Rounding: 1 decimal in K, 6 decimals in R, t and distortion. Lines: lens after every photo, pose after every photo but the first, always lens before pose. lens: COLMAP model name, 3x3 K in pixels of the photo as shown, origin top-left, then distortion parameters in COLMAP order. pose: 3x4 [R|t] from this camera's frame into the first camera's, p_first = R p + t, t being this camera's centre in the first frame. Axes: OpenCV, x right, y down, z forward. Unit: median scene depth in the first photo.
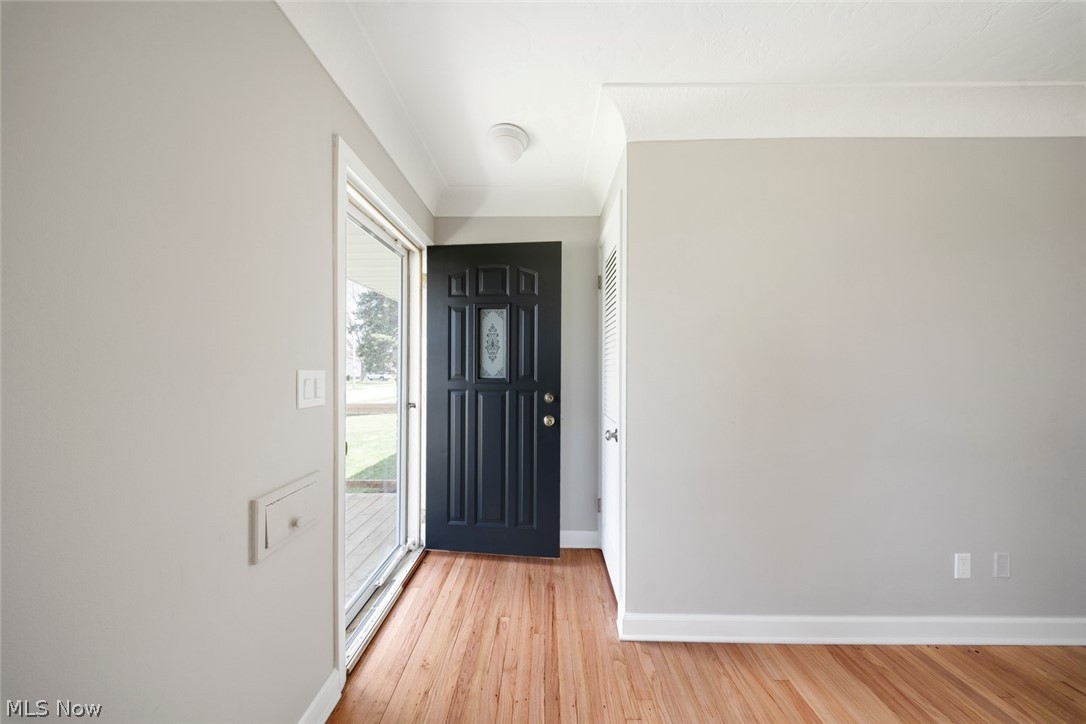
lens RADIAL K [[319.2, 0, 539.0], [0, 319.2, 364.1], [0, 0, 1]] dist [-0.000779, -0.000116]
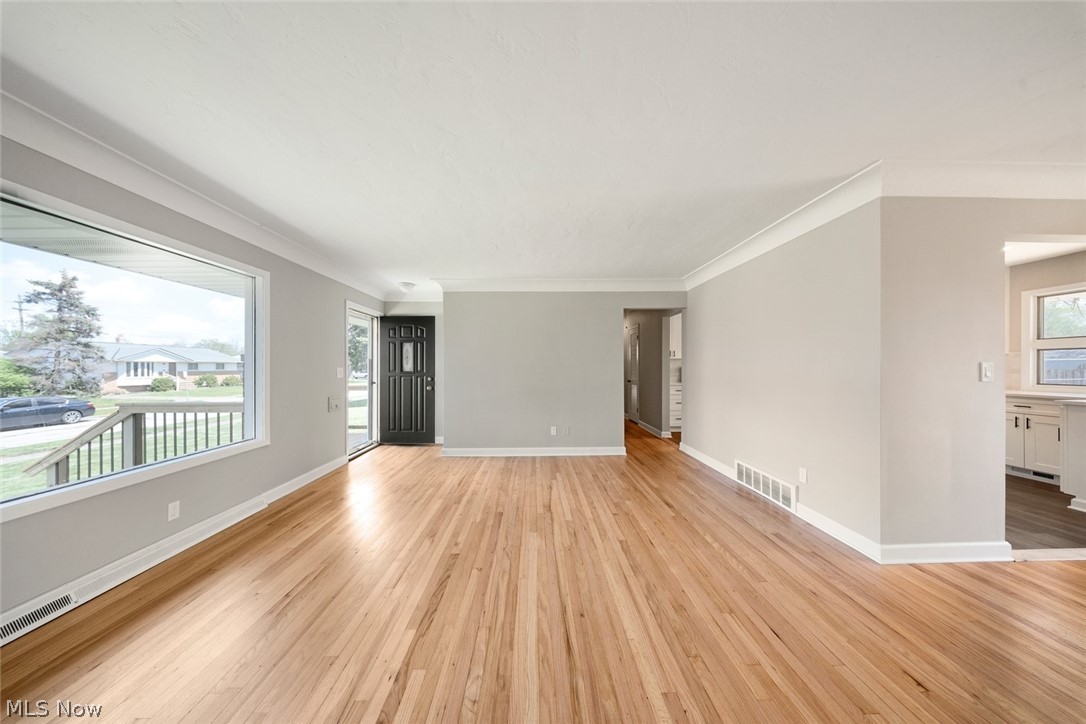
lens RADIAL K [[319.2, 0, 539.0], [0, 319.2, 364.1], [0, 0, 1]] dist [-0.000779, -0.000116]
pose [[0.999373, -0.000261, 0.035407, 0.773253], [0.000107, 0.999991, 0.004329, -0.020194], [-0.035408, -0.004322, 0.999364, -1.467733]]
